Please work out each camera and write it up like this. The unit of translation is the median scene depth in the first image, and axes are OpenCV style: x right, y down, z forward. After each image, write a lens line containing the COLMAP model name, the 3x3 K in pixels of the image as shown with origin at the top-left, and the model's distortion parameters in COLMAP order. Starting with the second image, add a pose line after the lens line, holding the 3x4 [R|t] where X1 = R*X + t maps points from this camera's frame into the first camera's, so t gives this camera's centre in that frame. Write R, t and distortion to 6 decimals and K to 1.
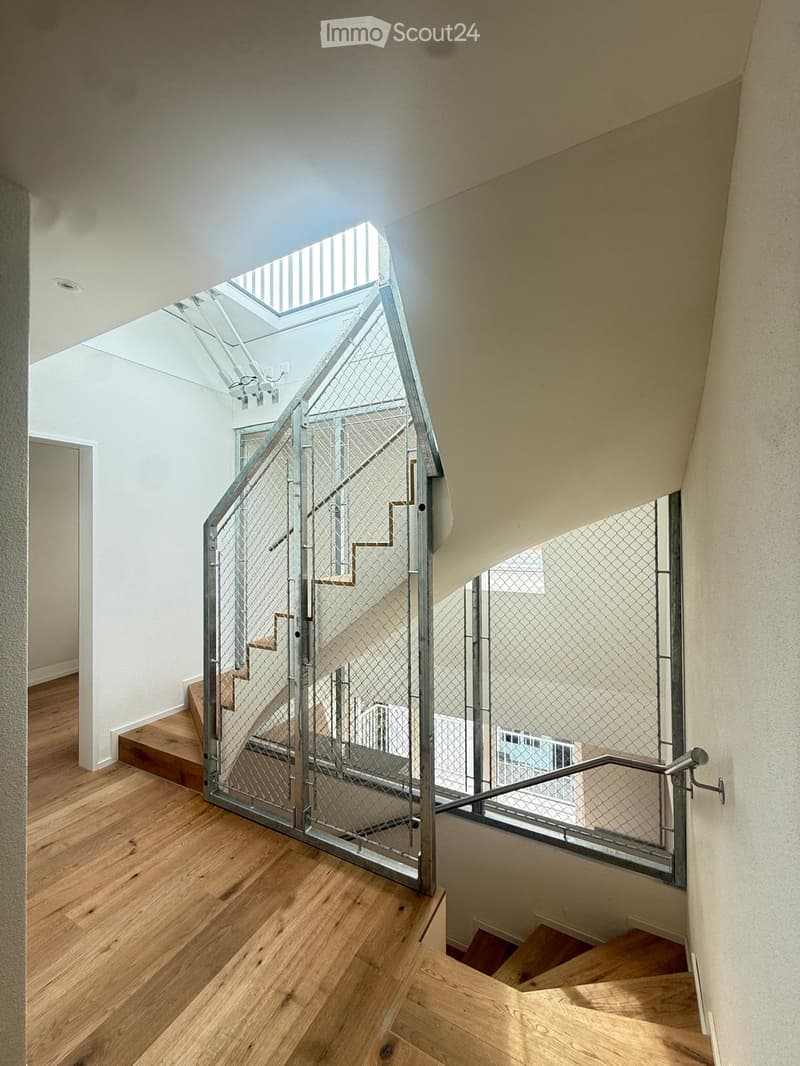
lens RADIAL K [[423.8, 0, 401.0], [0, 423.8, 530.0], [0, 0, 1]] dist [0.000380, 0.000222]
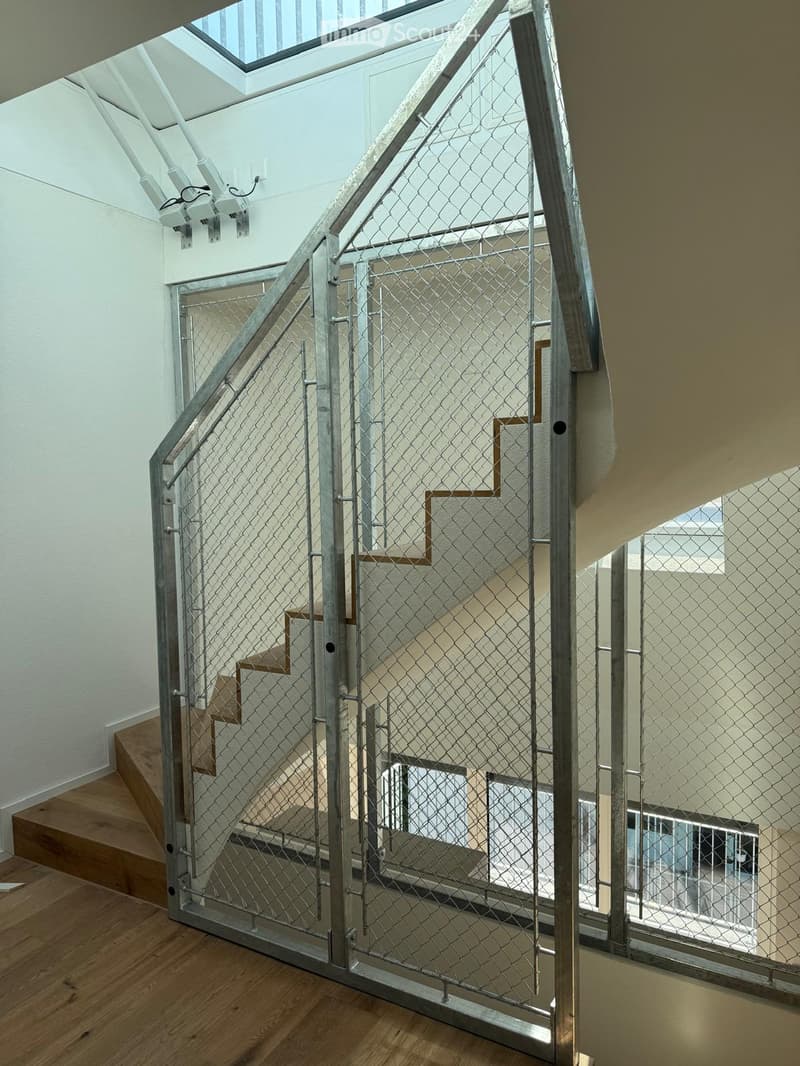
lens RADIAL K [[746.2, 0, 394.5], [0, 746.2, 532.5], [0, 0, 1]] dist [0.059045, -0.058667]
pose [[0.999499, -0.009383, -0.030229, -0.117089], [0.012199, 0.995463, 0.094365, -0.008897], [0.029206, -0.094687, 0.995079, -0.012271]]
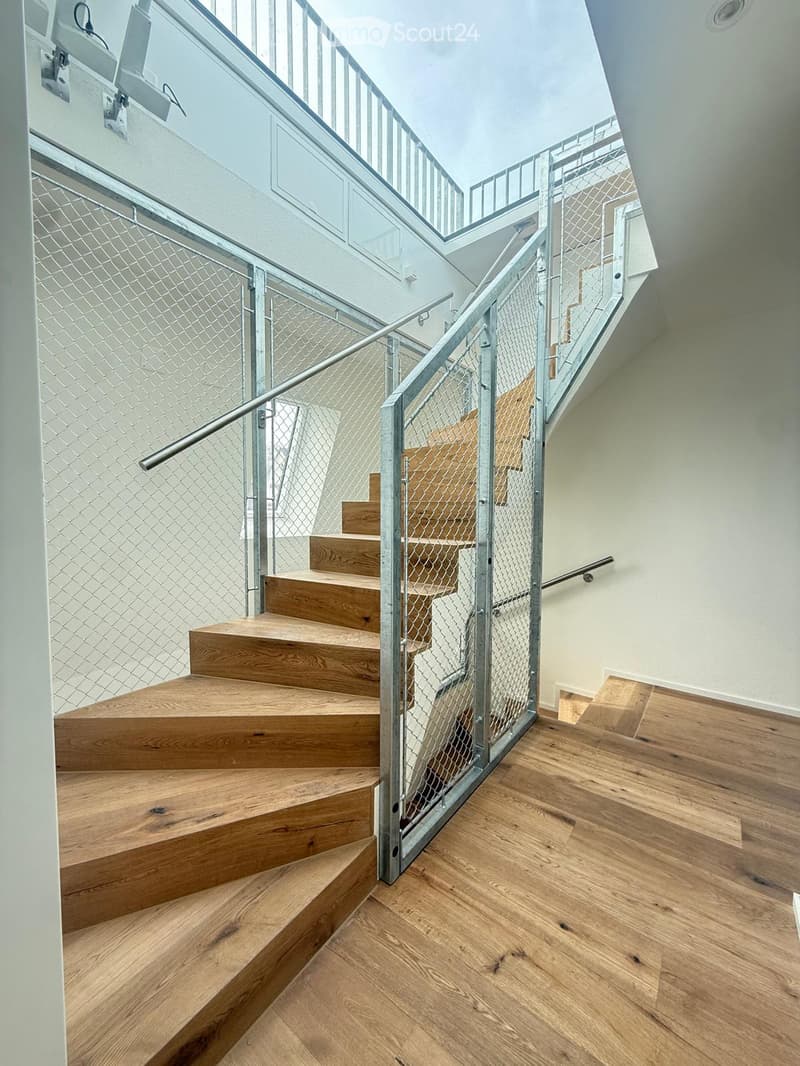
lens RADIAL K [[423.8, 0, 407.0], [0, 423.8, 528.0], [0, 0, 1]] dist [0.000380, 0.000222]
pose [[0.149697, -0.039328, 0.987949, -1.120002], [-0.021564, 0.998841, 0.043029, 0.136092], [-0.988497, -0.027745, 0.148675, 0.999186]]
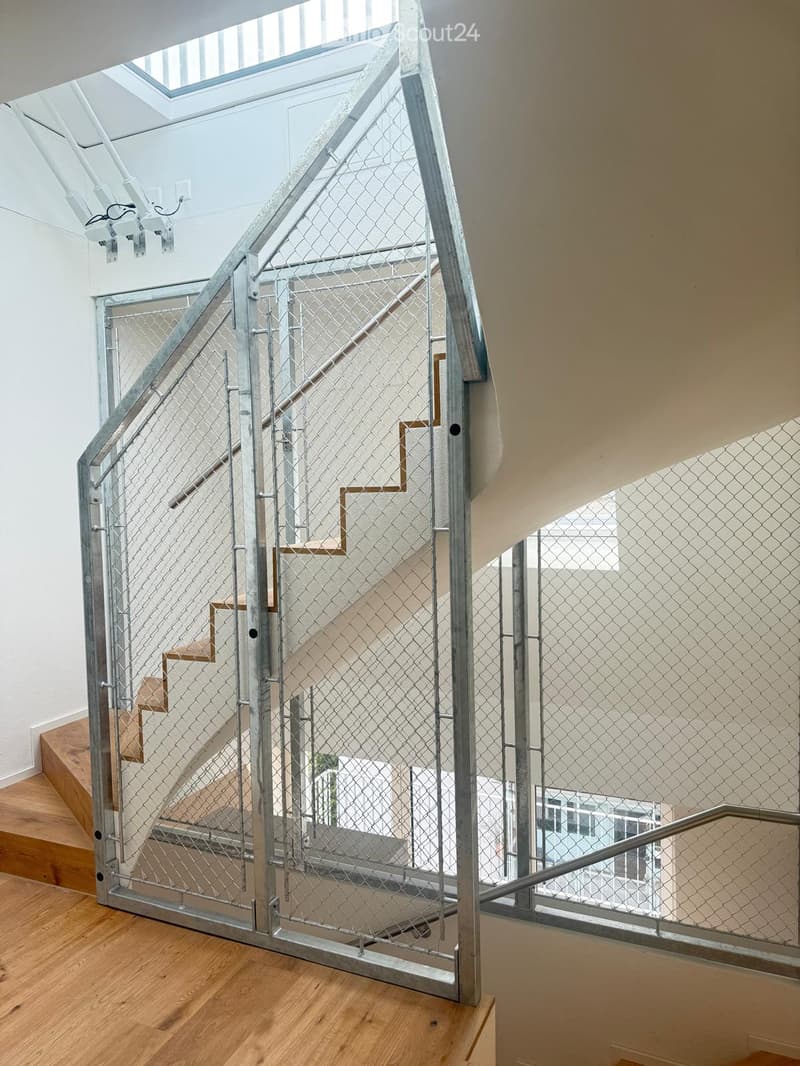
lens RADIAL K [[746.2, 0, 396.3], [0, 746.2, 532.7], [0, 0, 1]] dist [0.059045, -0.058667]
pose [[0.997723, -0.018298, 0.064922, -0.095847], [0.013510, 0.997208, 0.073439, 0.015839], [-0.066084, -0.072395, 0.995184, -0.112001]]
